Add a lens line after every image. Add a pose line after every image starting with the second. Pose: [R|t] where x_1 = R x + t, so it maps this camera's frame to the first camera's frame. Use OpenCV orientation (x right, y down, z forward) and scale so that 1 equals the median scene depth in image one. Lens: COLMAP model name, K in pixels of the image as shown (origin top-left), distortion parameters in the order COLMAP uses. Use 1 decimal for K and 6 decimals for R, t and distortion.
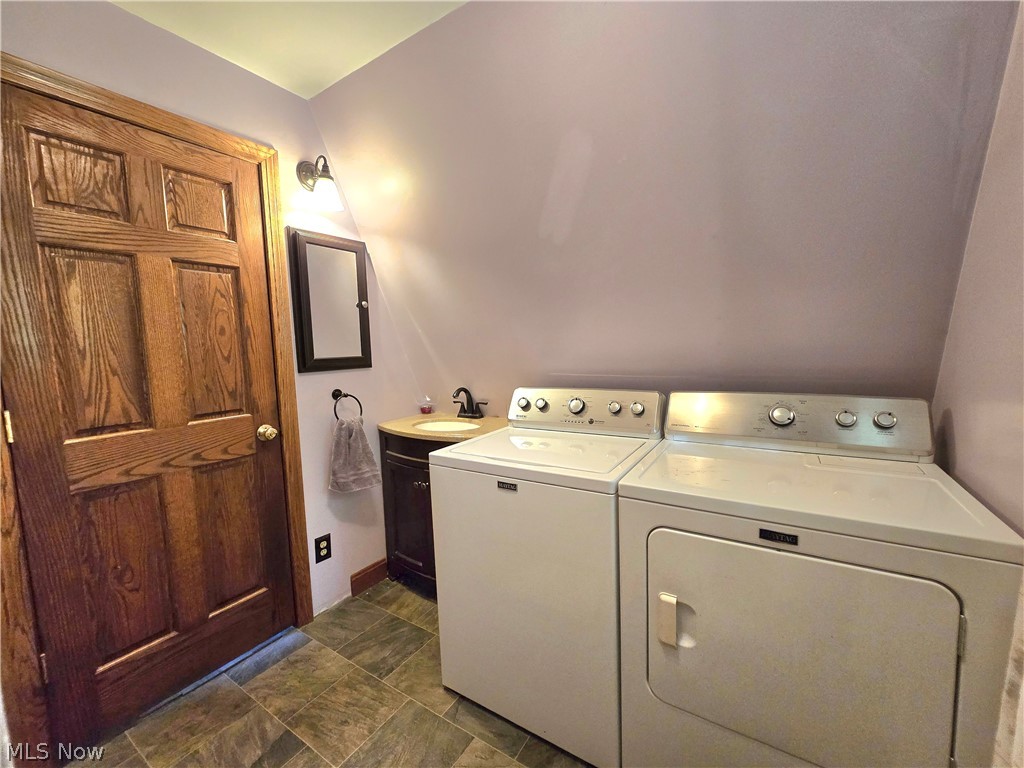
lens RADIAL K [[424.9, 0, 508.8], [0, 424.9, 382.6], [0, 0, 1]] dist [-0.003249, 0.000750]
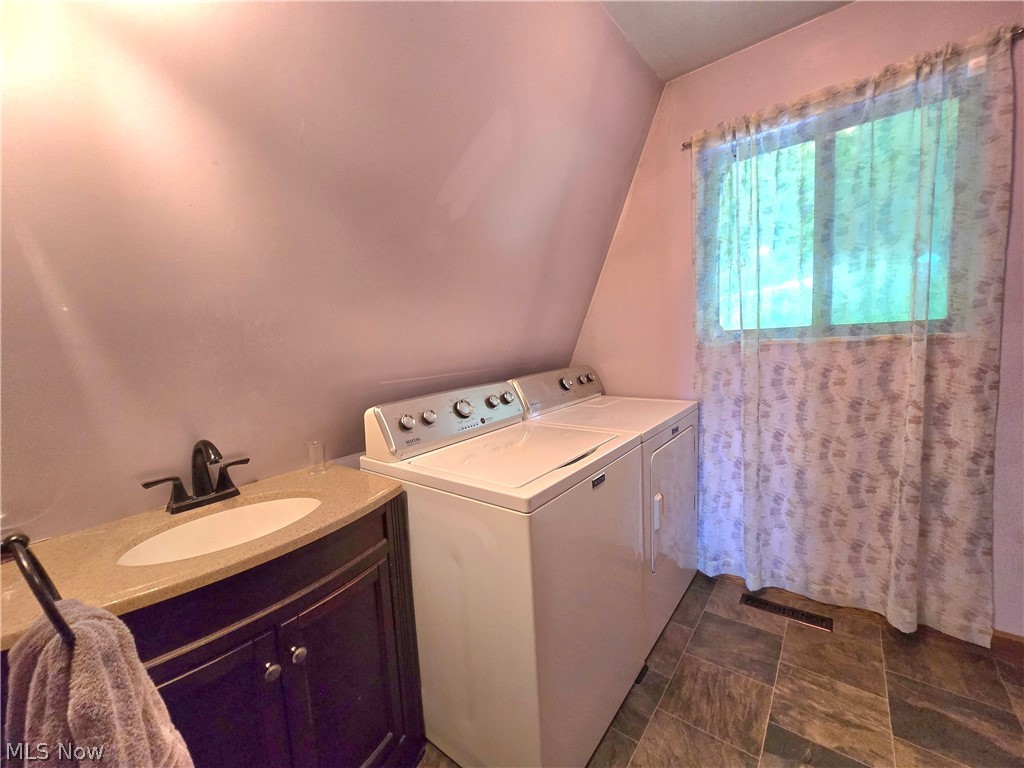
lens RADIAL K [[424.9, 0, 504.1], [0, 424.9, 386.0], [0, 0, 1]] dist [-0.003249, 0.000750]
pose [[0.100620, -0.087690, 0.991053, -0.783704], [0.165204, 0.983753, 0.070271, -0.046281], [-0.981113, 0.156656, 0.113472, 0.741047]]
